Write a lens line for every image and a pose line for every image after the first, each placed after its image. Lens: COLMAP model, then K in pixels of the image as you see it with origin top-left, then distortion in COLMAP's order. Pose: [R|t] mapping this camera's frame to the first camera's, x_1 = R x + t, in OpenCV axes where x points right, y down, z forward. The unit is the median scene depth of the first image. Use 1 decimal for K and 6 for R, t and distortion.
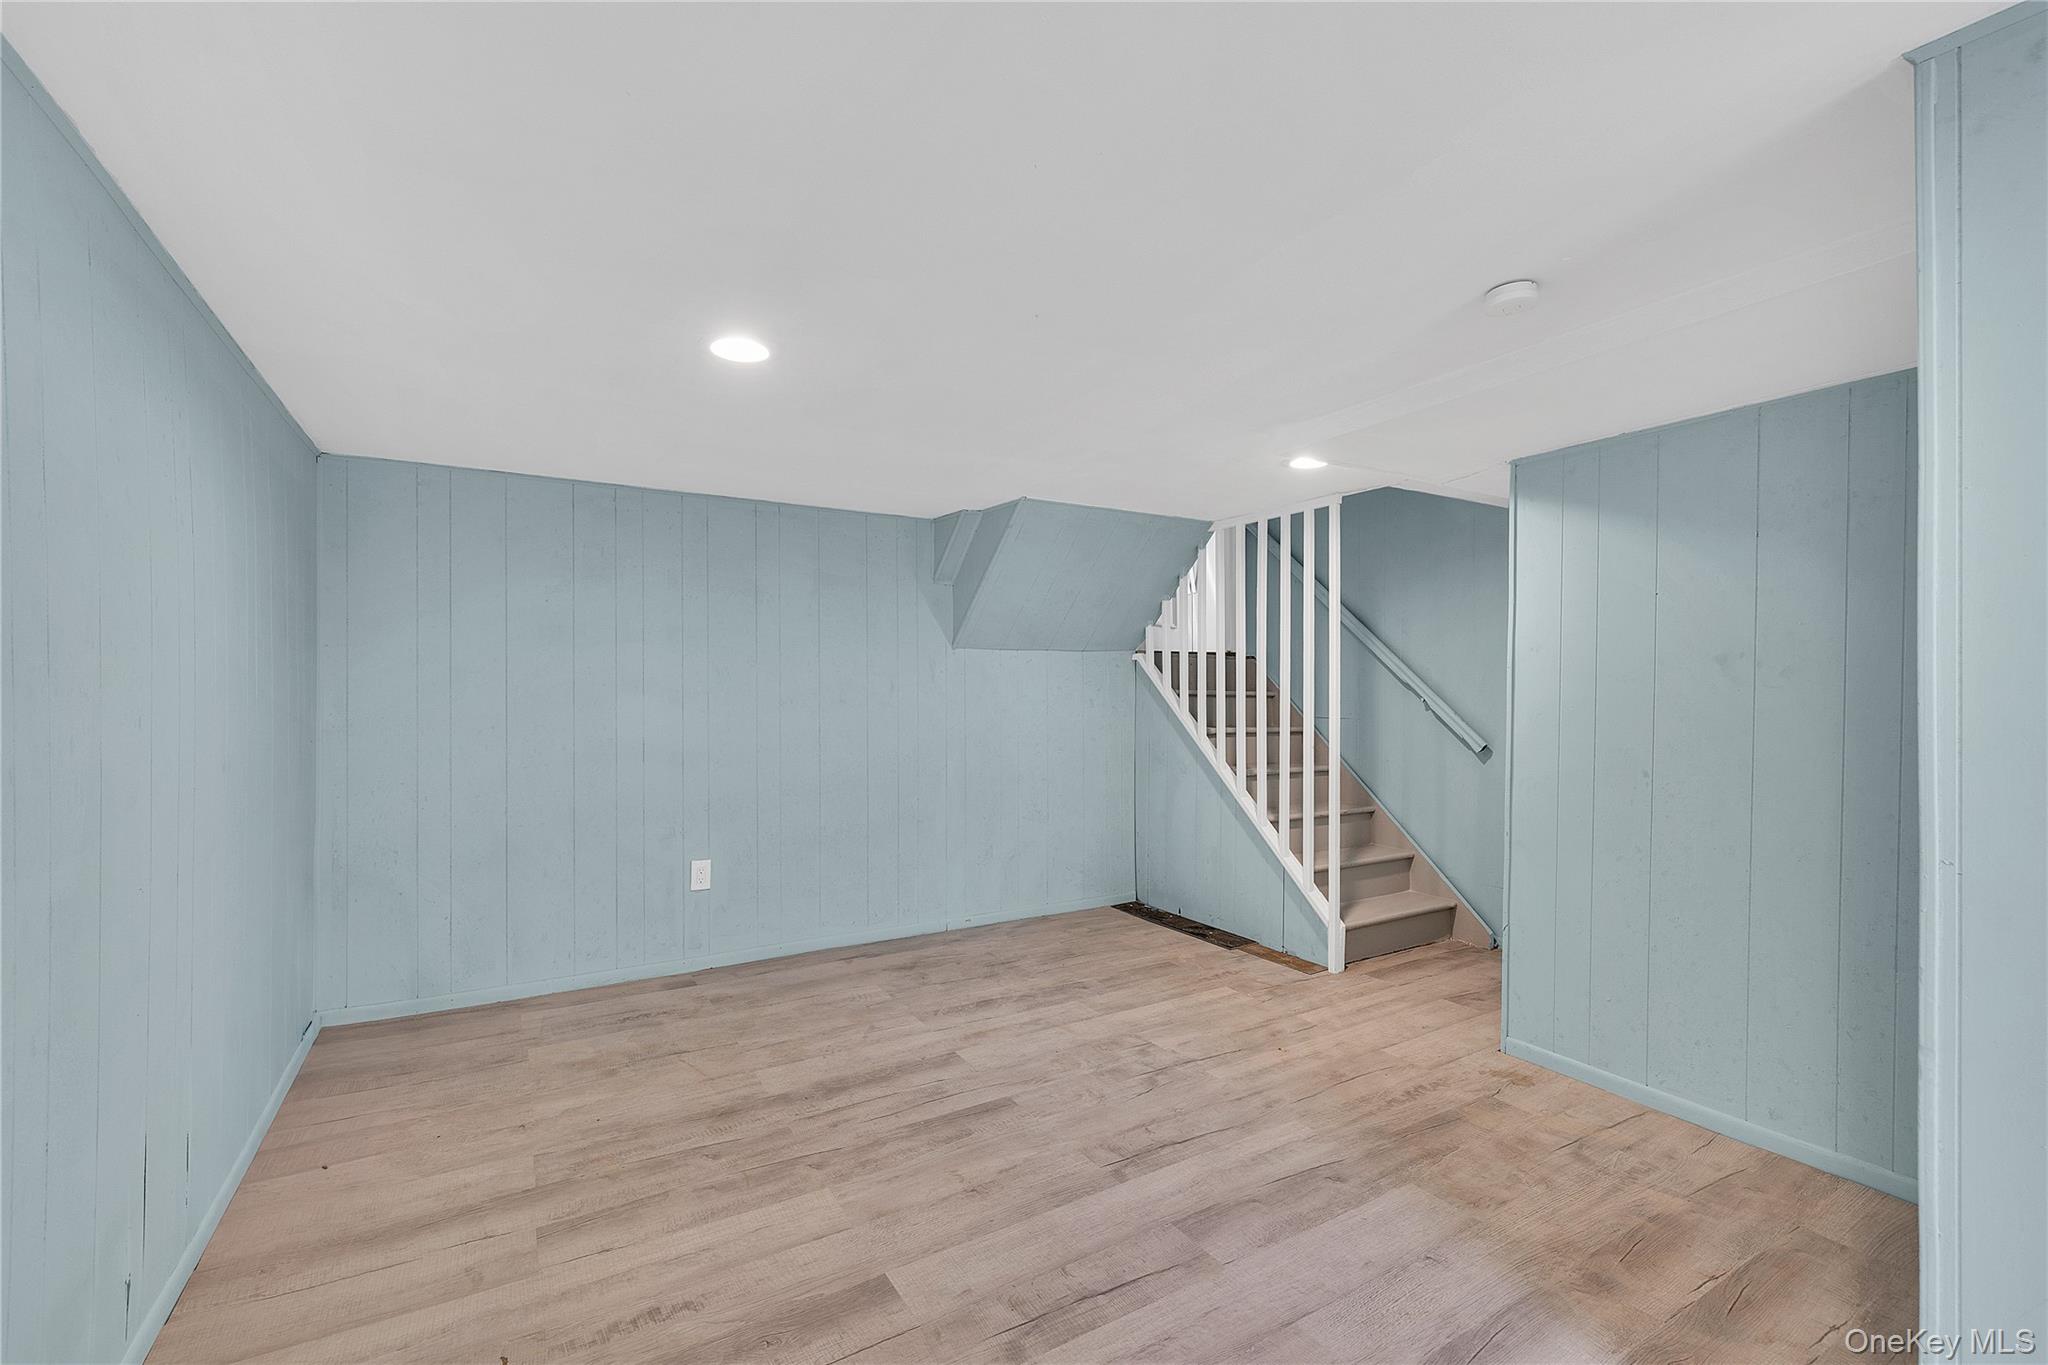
lens RADIAL K [[871.4, 0, 1017.1], [0, 871.4, 679.0], [0, 0, 1]] dist [0.011408, -0.000471]
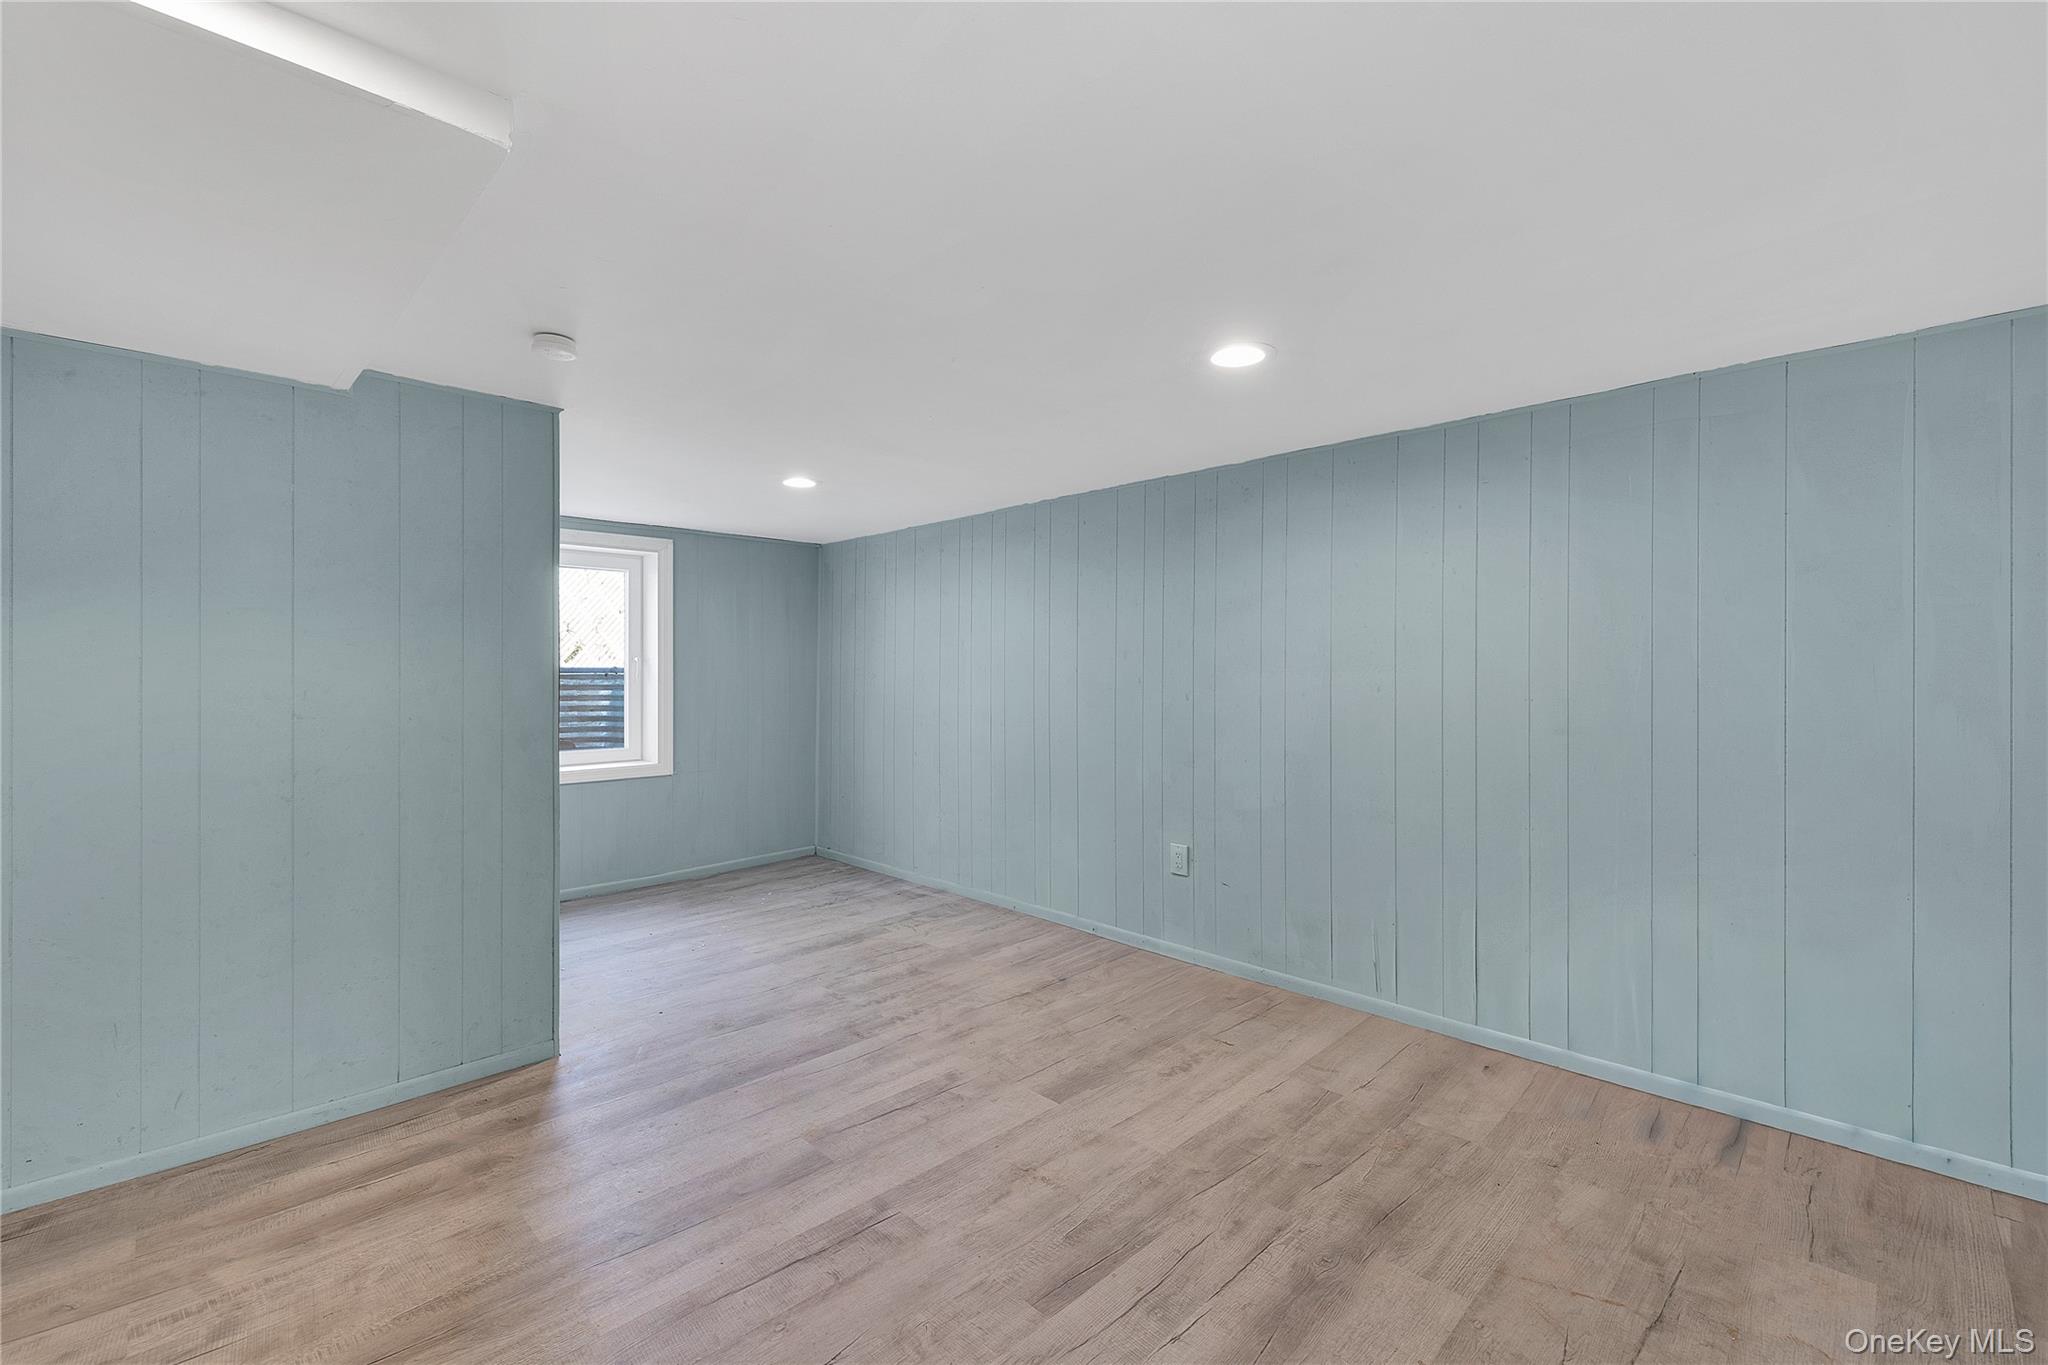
lens RADIAL K [[871.4, 0, 1017.1], [0, 871.4, 679.0], [0, 0, 1]] dist [0.011408, -0.000471]
pose [[-0.971816, -0.000061, -0.235741, 0.196841], [0.000467, 0.999998, -0.002184, 0.020212], [0.235740, -0.002232, -0.971814, 1.964130]]
